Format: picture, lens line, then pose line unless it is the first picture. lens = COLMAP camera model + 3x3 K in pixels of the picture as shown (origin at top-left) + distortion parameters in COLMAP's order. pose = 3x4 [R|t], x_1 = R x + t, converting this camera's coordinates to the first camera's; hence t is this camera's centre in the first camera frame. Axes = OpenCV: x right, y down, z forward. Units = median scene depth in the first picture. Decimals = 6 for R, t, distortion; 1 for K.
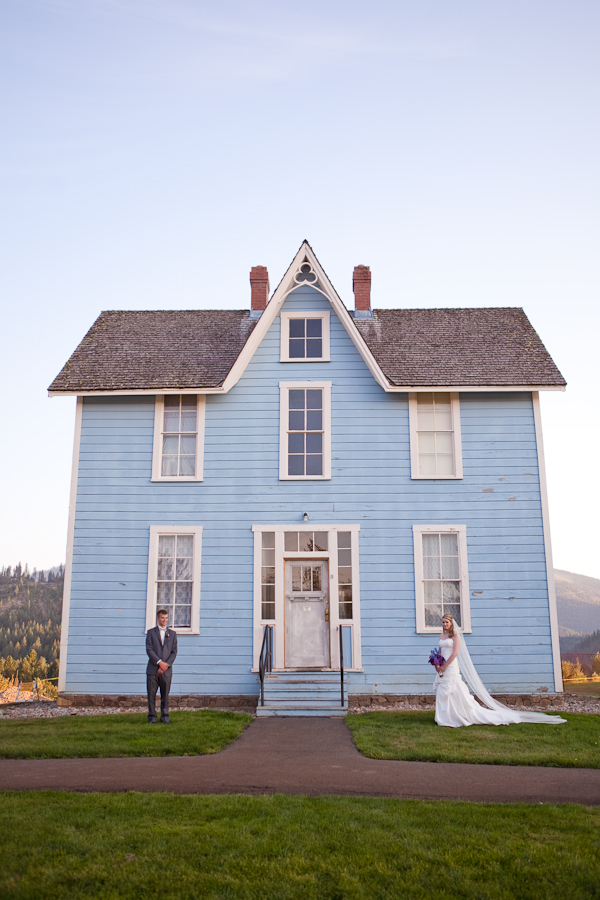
lens RADIAL K [[908.5, 0, 295.8], [0, 908.5, 424.1], [0, 0, 1]] dist [-0.051909, 0.037001]
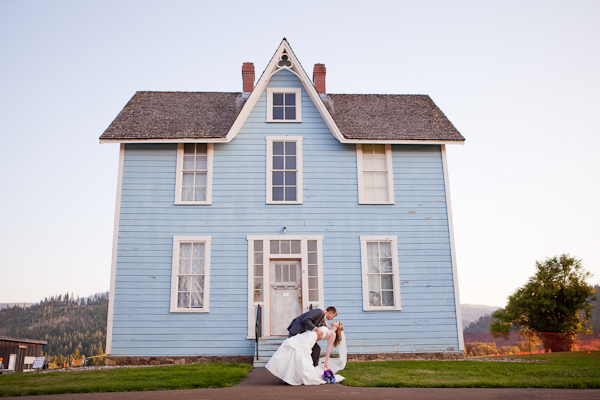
lens RADIAL K [[593.9, 0, 300.0], [0, 593.9, 200.0], [0, 0, 1]] dist [-0.047409, 0.010916]
pose [[0.996926, 0.008388, 0.077904, -0.037849], [-0.008205, 0.999963, -0.002668, 0.057562], [-0.077923, 0.002020, 0.996957, 0.075509]]
